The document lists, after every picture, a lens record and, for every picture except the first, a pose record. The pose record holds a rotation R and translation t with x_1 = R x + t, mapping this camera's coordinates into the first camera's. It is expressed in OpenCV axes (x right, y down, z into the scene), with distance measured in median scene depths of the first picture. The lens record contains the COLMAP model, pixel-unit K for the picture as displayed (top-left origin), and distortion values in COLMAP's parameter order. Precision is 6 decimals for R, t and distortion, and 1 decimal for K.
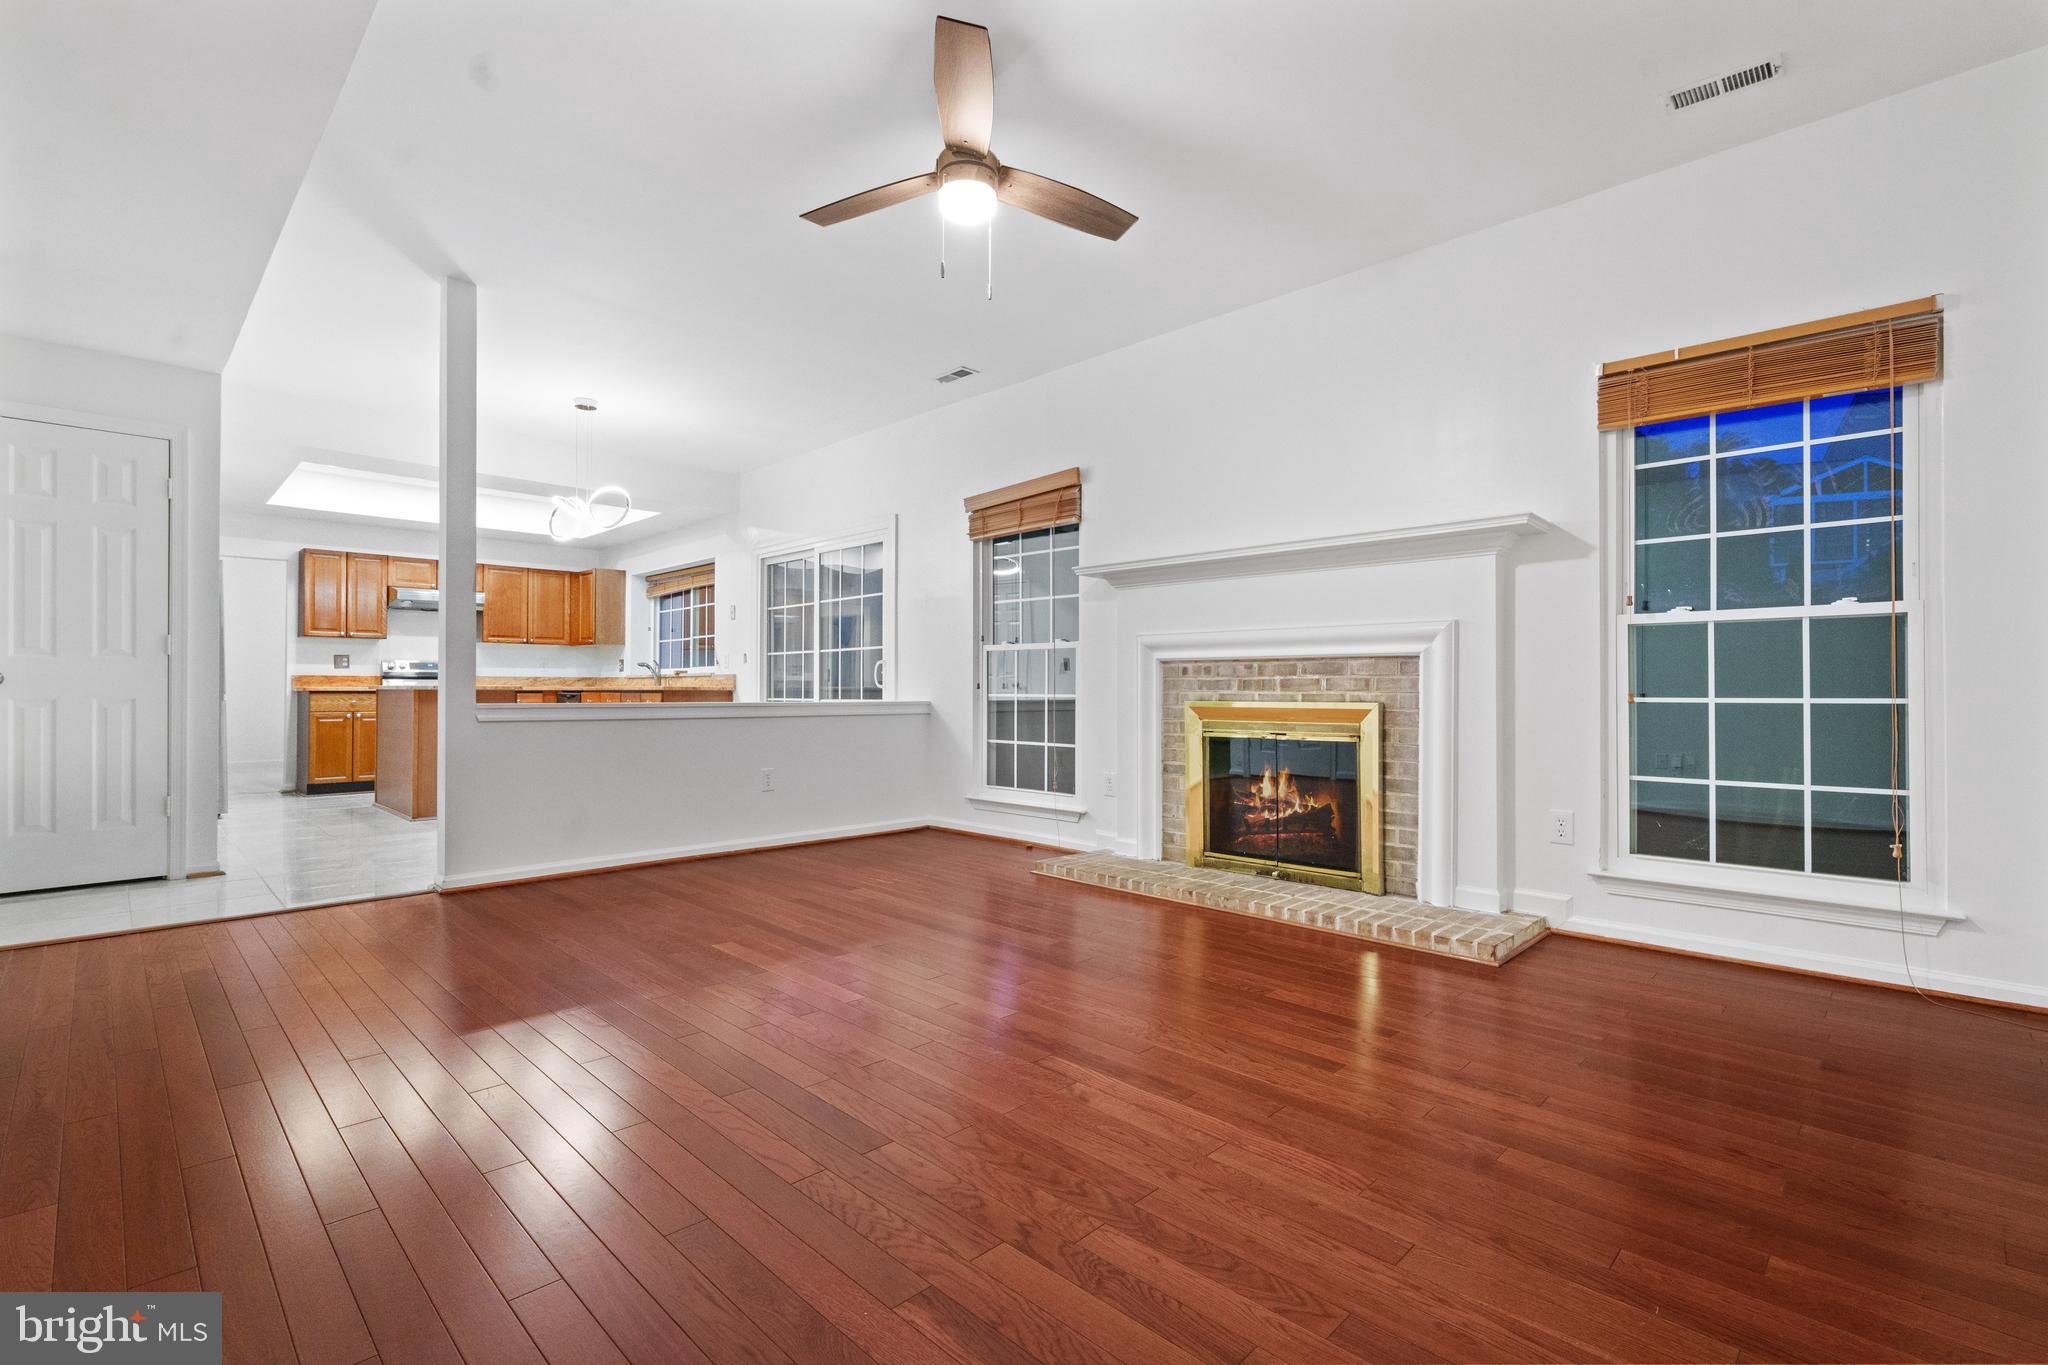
lens RADIAL K [[914.7, 0, 1024.0], [0, 914.7, 682.5], [0, 0, 1]] dist [0.000102, 0.000340]
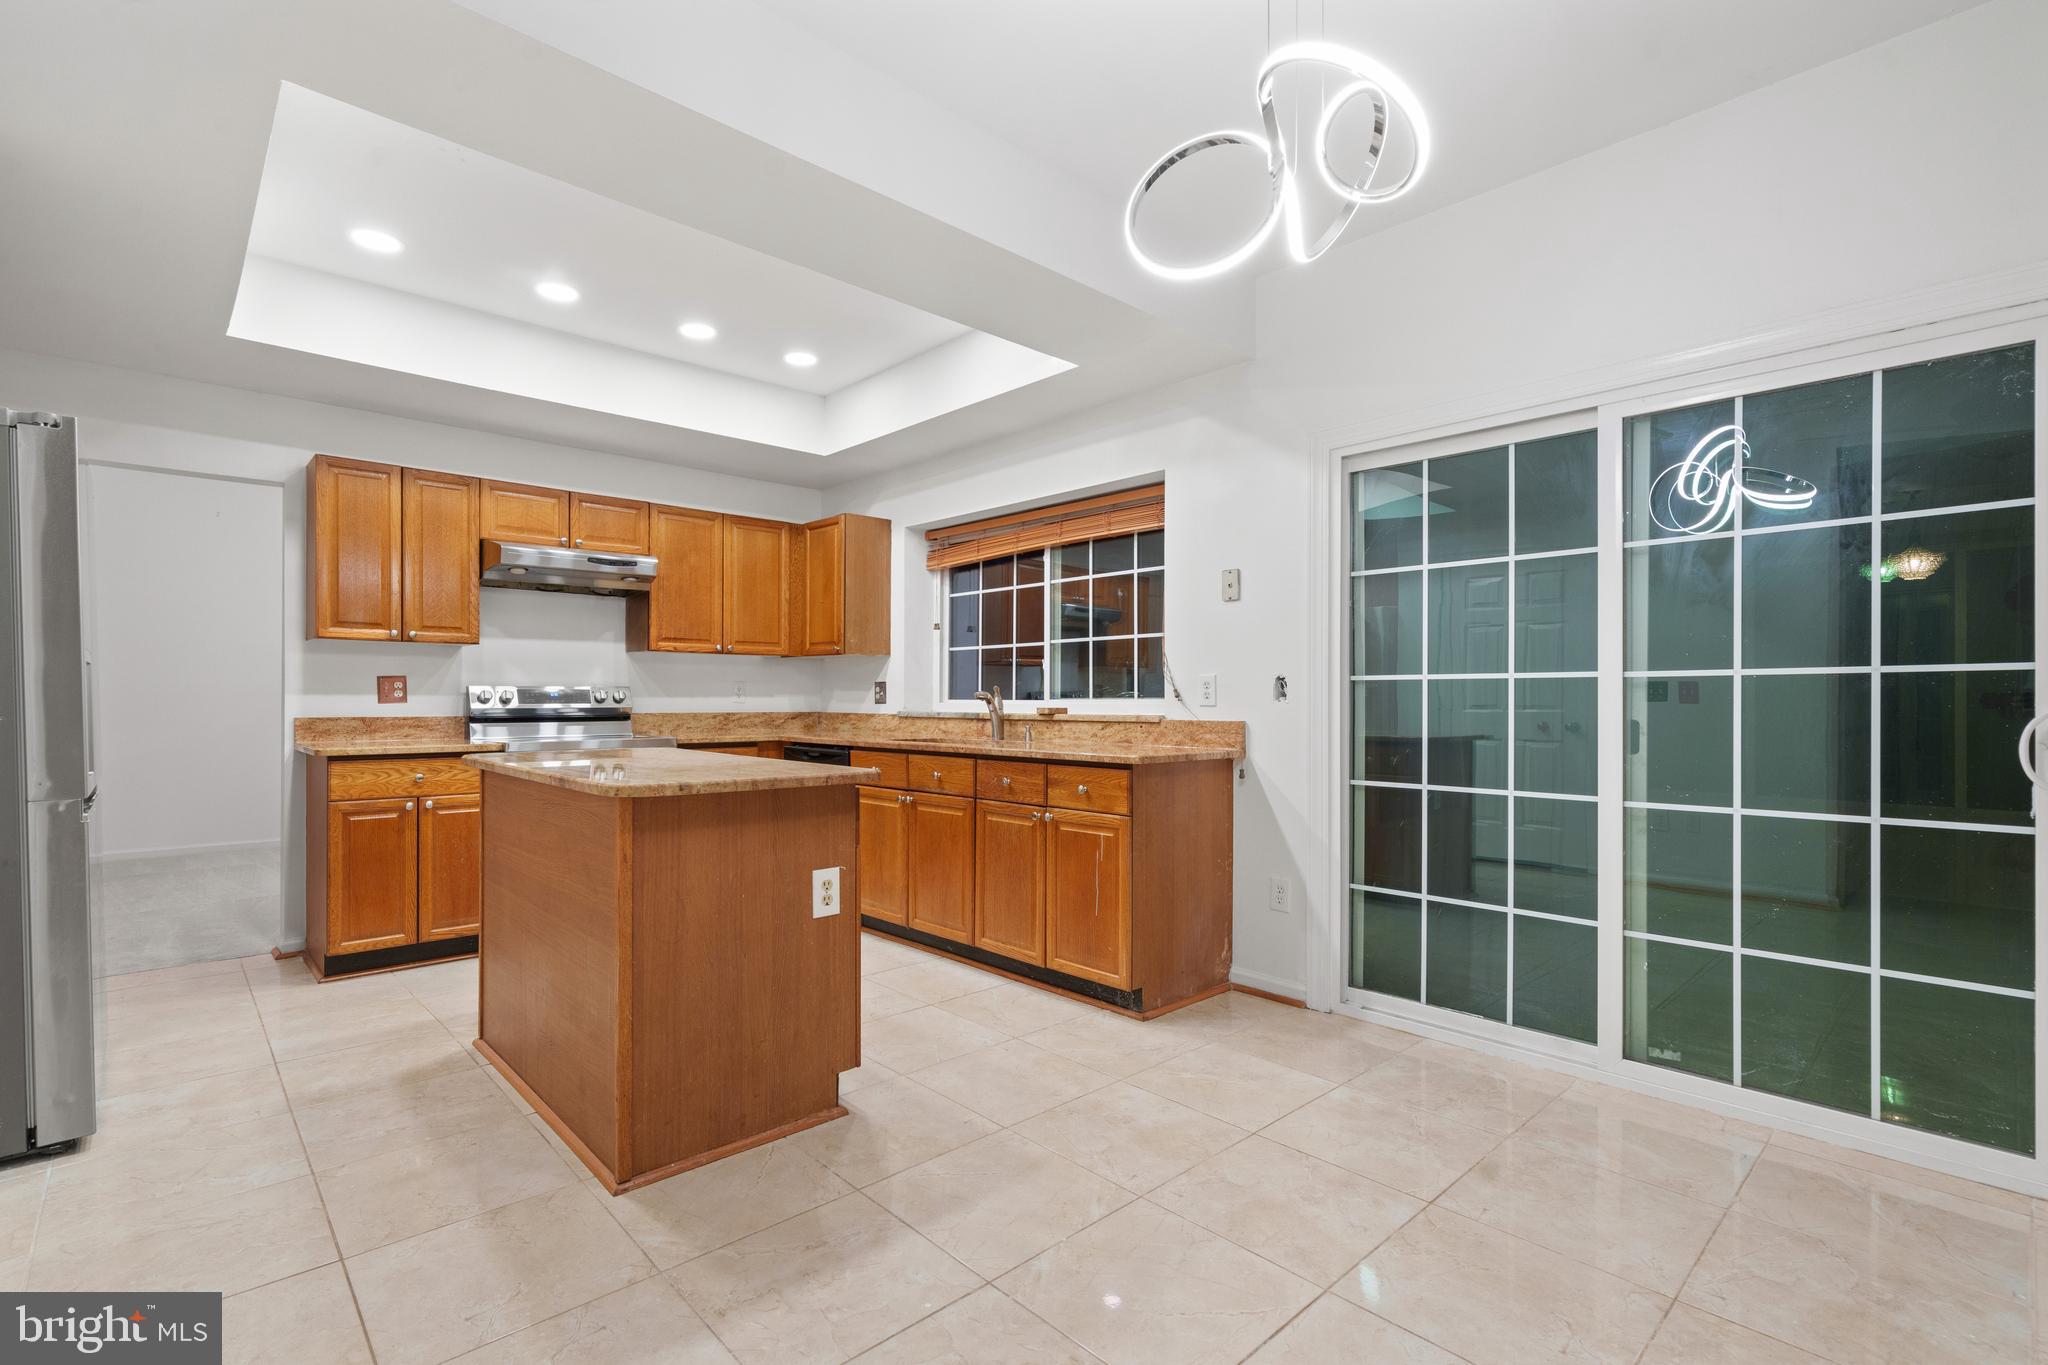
lens RADIAL K [[938.8, 0, 1012.0], [0, 938.8, 702.7], [0, 0, 1]] dist [0.002187, 0.000681]
pose [[0.999092, 0.002412, -0.042538, -0.393319], [-0.001908, 0.999928, 0.011880, -0.022958], [0.042563, -0.011788, 0.999024, 0.511443]]
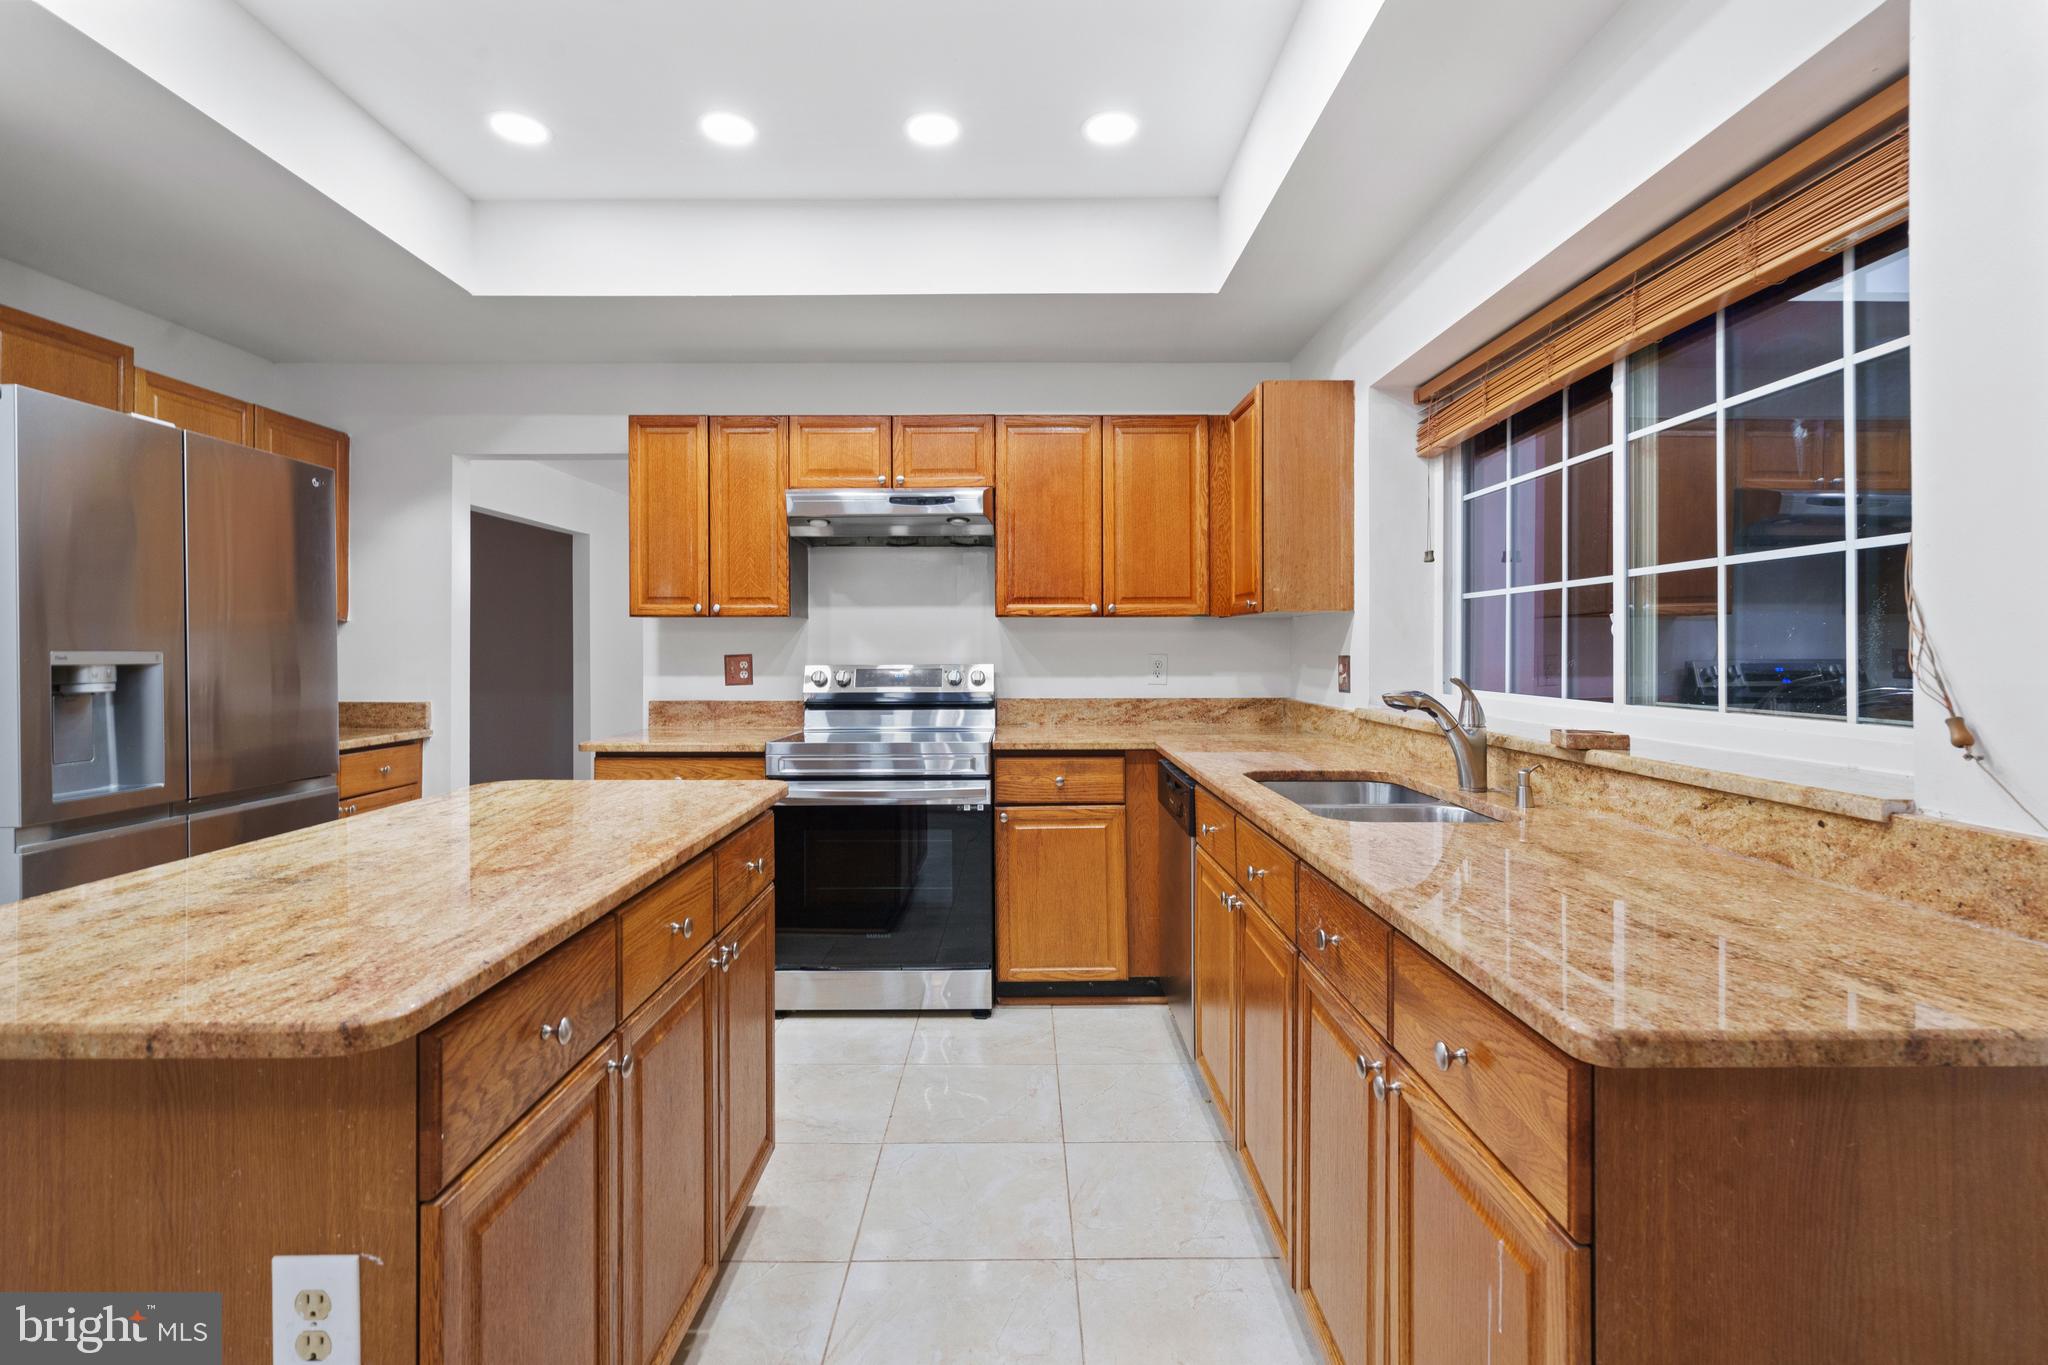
lens RADIAL K [[939.3, 0, 1024.5], [0, 939.3, 643.8], [0, 0, 1]] dist [-0.001201, -0.000391]
pose [[0.707233, -0.004682, -0.706965, -0.330550], [0.007690, 0.999970, 0.001071, -0.036004], [0.706938, -0.006194, 0.707248, 0.795922]]
